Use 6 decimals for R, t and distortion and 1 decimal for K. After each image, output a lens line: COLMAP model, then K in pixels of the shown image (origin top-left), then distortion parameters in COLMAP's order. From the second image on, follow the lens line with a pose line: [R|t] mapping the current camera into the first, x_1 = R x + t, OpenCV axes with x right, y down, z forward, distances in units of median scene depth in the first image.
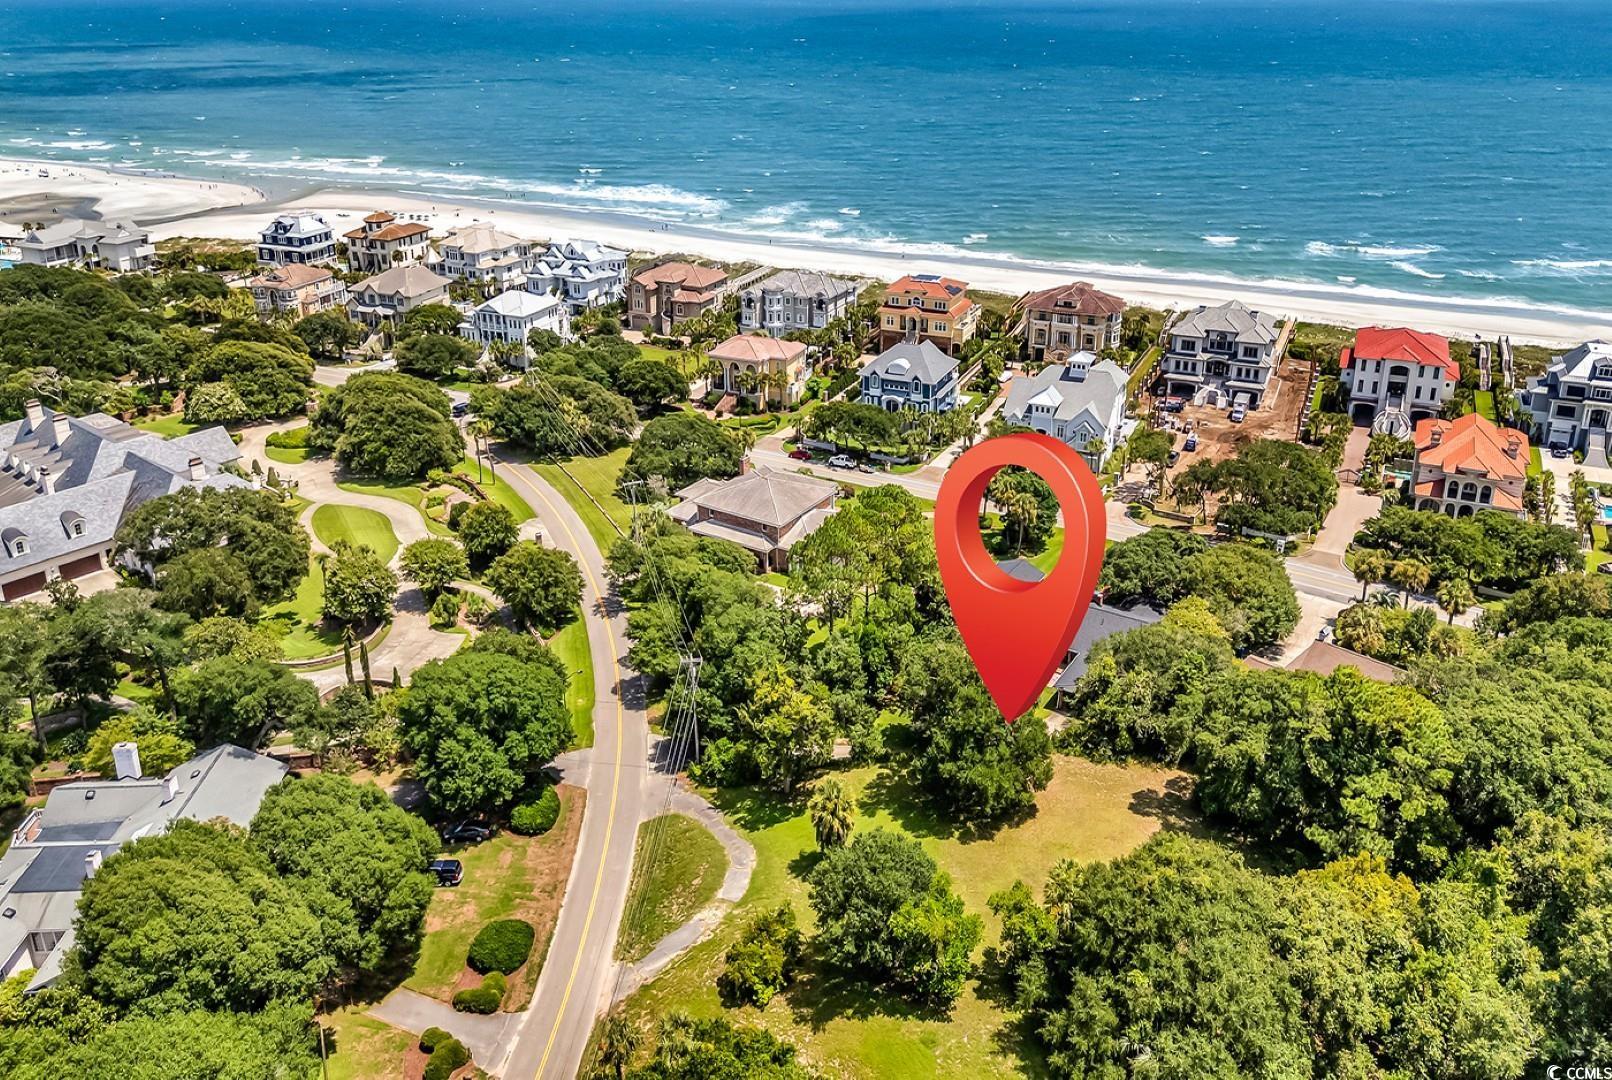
lens RADIAL K [[1164.4, 0, 810.8], [0, 1164.4, 506.0], [0, 0, 1]] dist [0.096929, -0.117083]
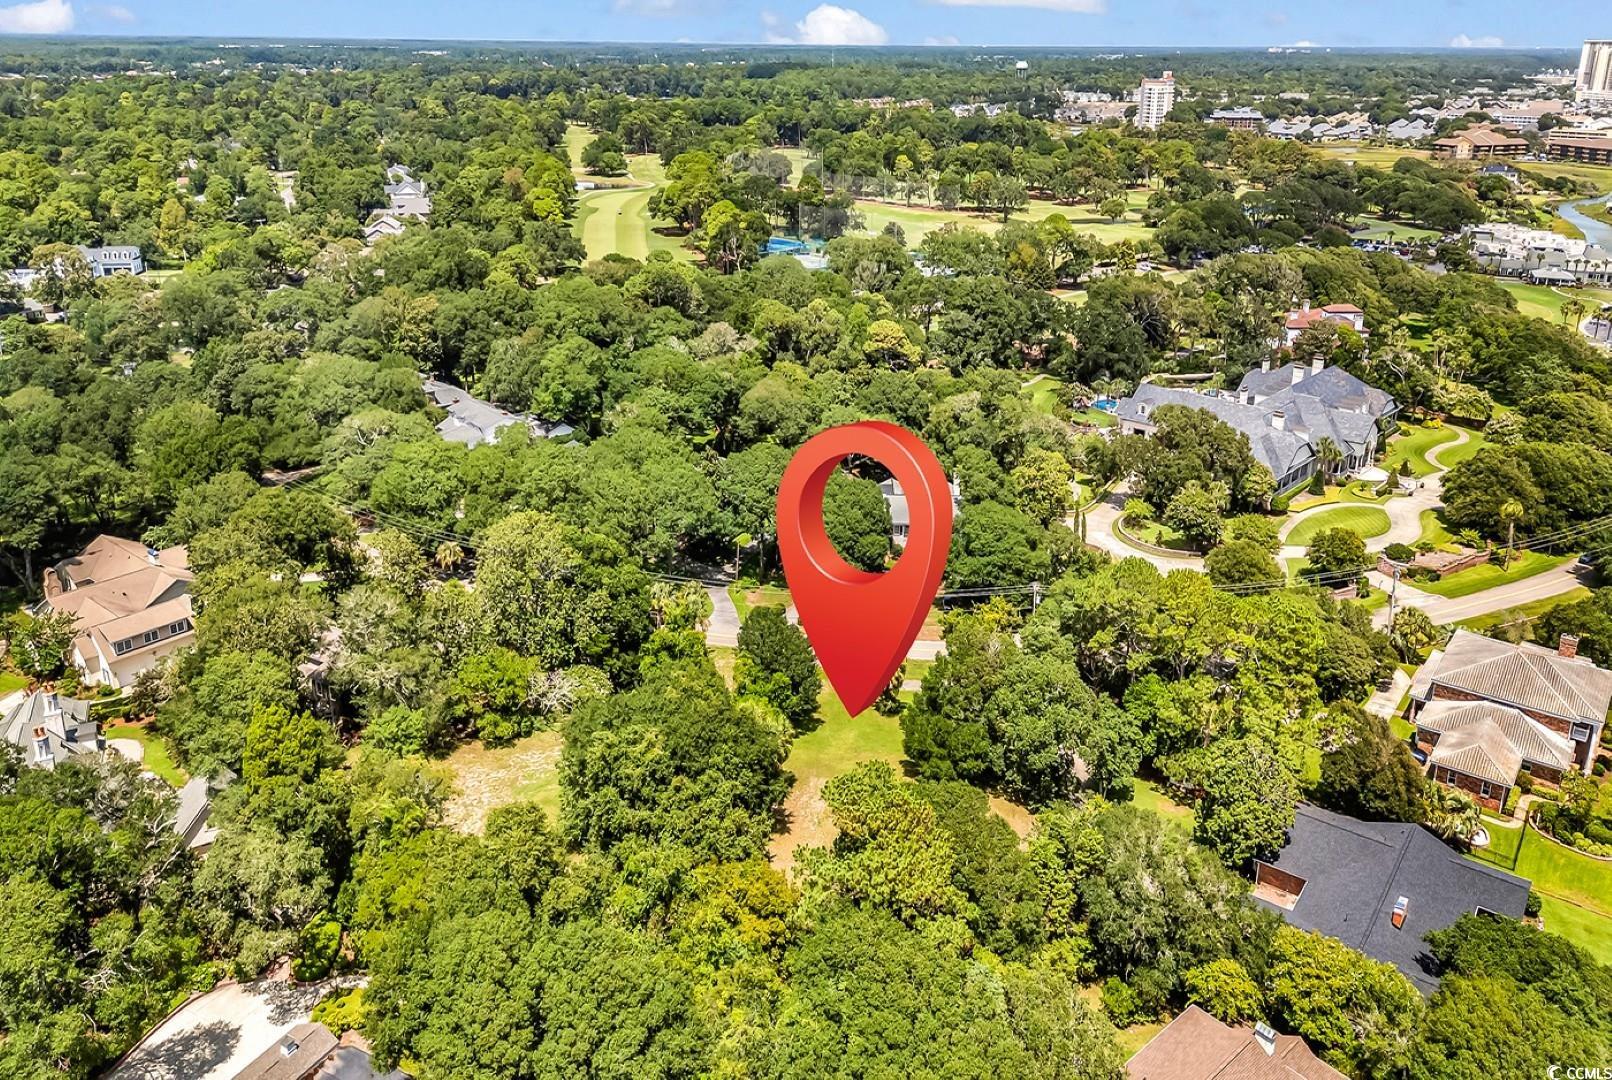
lens RADIAL K [[1181.9, 0, 811.8], [0, 1181.9, 479.7], [0, 0, 1]] dist [0.062326, -0.060602]
pose [[-0.079172, 0.346982, -0.934524, 0.610096], [-0.414853, 0.840962, 0.347389, -0.174542], [0.906437, 0.415194, 0.077366, 0.374326]]
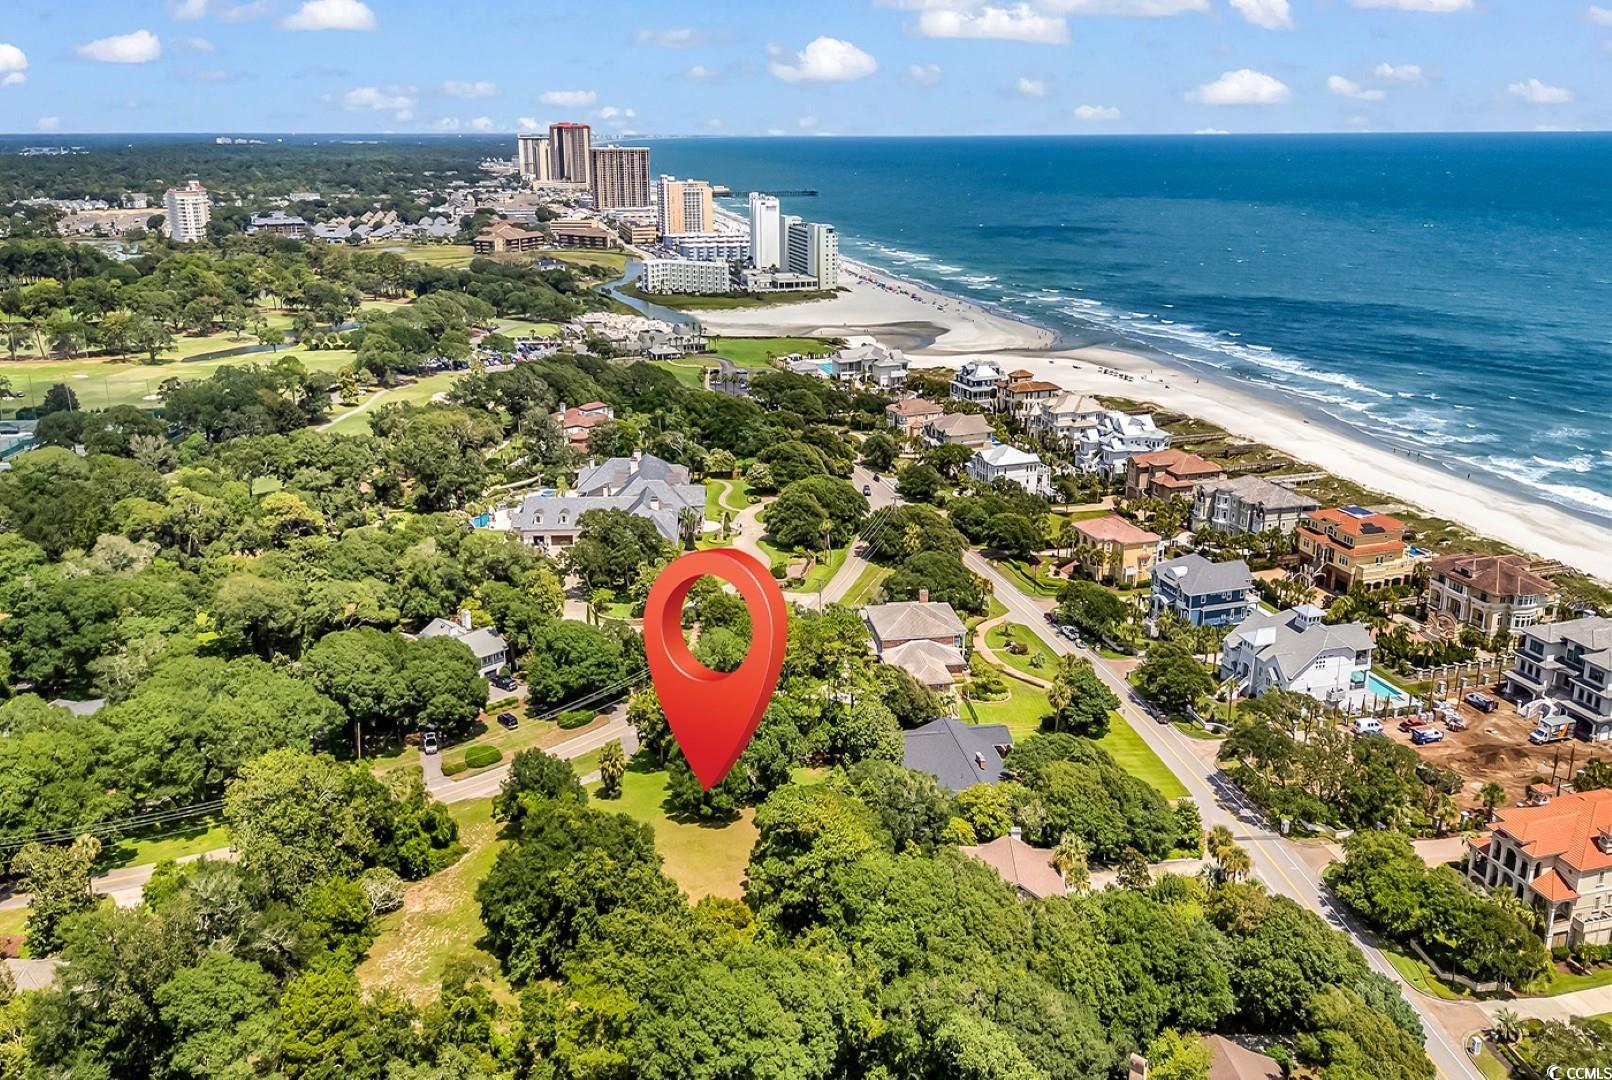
lens RADIAL K [[1167.1, 0, 813.1], [0, 1167.1, 537.3], [0, 0, 1]] dist [0.114759, -0.165161]
pose [[0.665670, 0.247108, -0.704145, 0.669228], [-0.306035, 0.950983, 0.044419, -0.104155], [0.680607, 0.185925, 0.708665, -0.023260]]
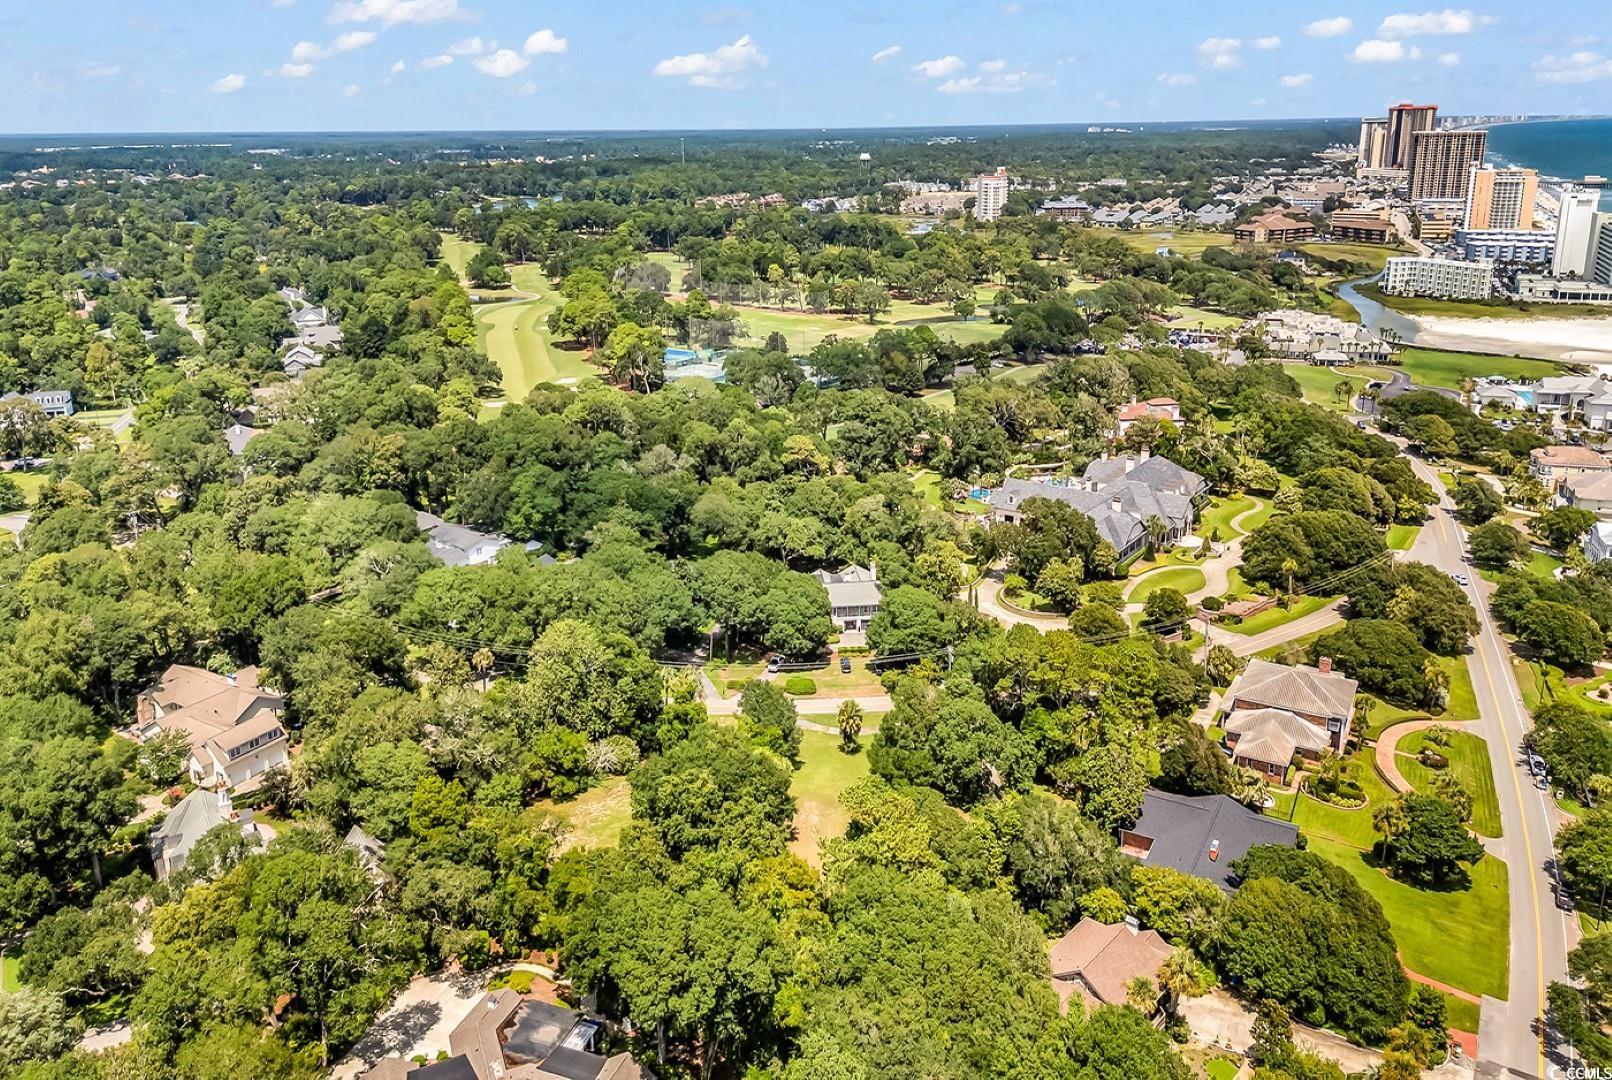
lens RADIAL K [[1173.0, 0, 814.5], [0, 1173.0, 530.4], [0, 0, 1]] dist [0.088773, -0.101940]
pose [[0.051385, 0.329536, -0.942744, 0.813204], [-0.397771, 0.872635, 0.283349, -0.238131], [0.916045, 0.360436, 0.175920, 0.275649]]
